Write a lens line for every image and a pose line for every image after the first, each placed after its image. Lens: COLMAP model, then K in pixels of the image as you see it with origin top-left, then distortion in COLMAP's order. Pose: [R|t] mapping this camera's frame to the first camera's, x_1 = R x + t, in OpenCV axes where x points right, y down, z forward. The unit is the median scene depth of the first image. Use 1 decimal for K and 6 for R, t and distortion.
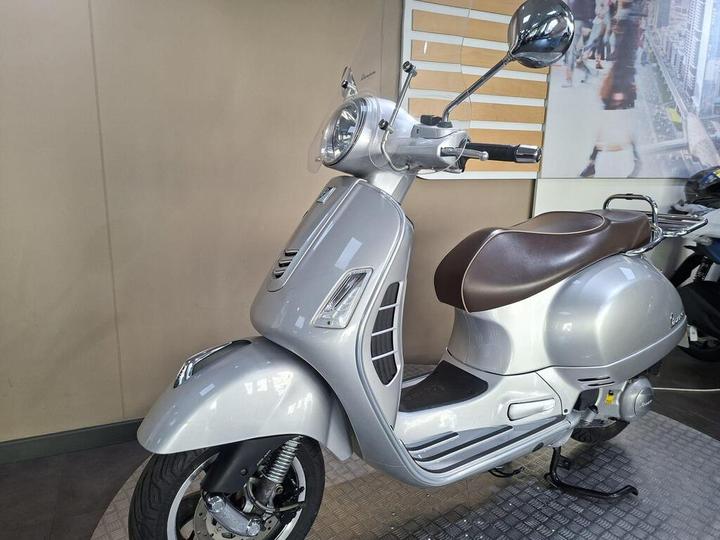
lens RADIAL K [[470.1, 0, 341.6], [0, 470.1, 261.3], [0, 0, 1]] dist [0.019336, -0.018788]
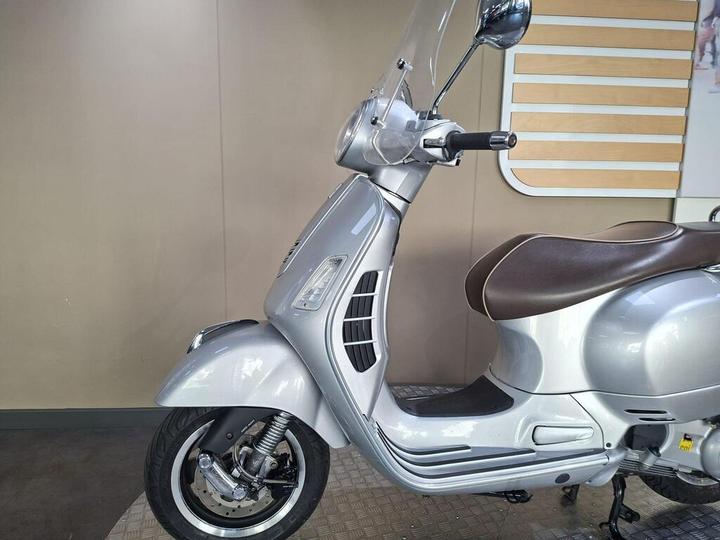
lens RADIAL K [[470.1, 0, 365.5], [0, 470.1, 263.7], [0, 0, 1]] dist [0.019336, -0.018788]
pose [[0.949711, 0.045805, -0.309759, 0.151089], [-0.065883, 0.996329, -0.054664, 0.031366], [0.306118, 0.072323, 0.949242, 0.009737]]
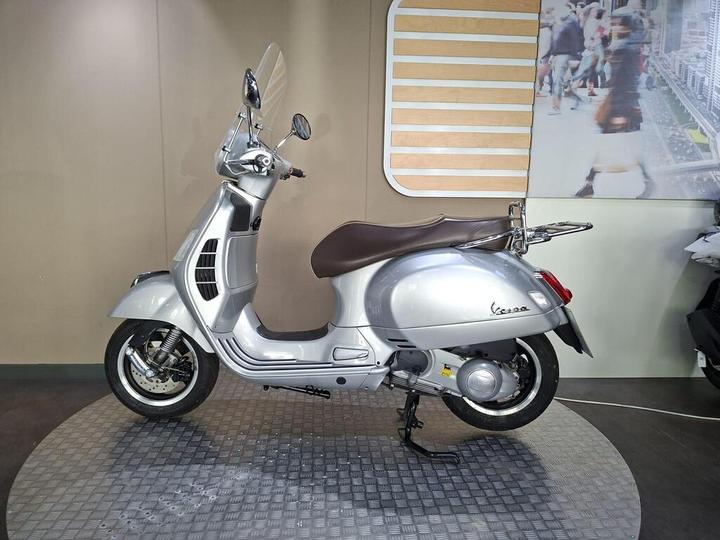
lens RADIAL K [[470.1, 0, 356.2], [0, 470.1, 263.4], [0, 0, 1]] dist [0.019336, -0.018788]
pose [[0.947682, 0.041215, -0.316545, 0.404271], [-0.066669, 0.995317, -0.070001, 0.079340], [0.312178, 0.087442, 0.945991, -0.142751]]
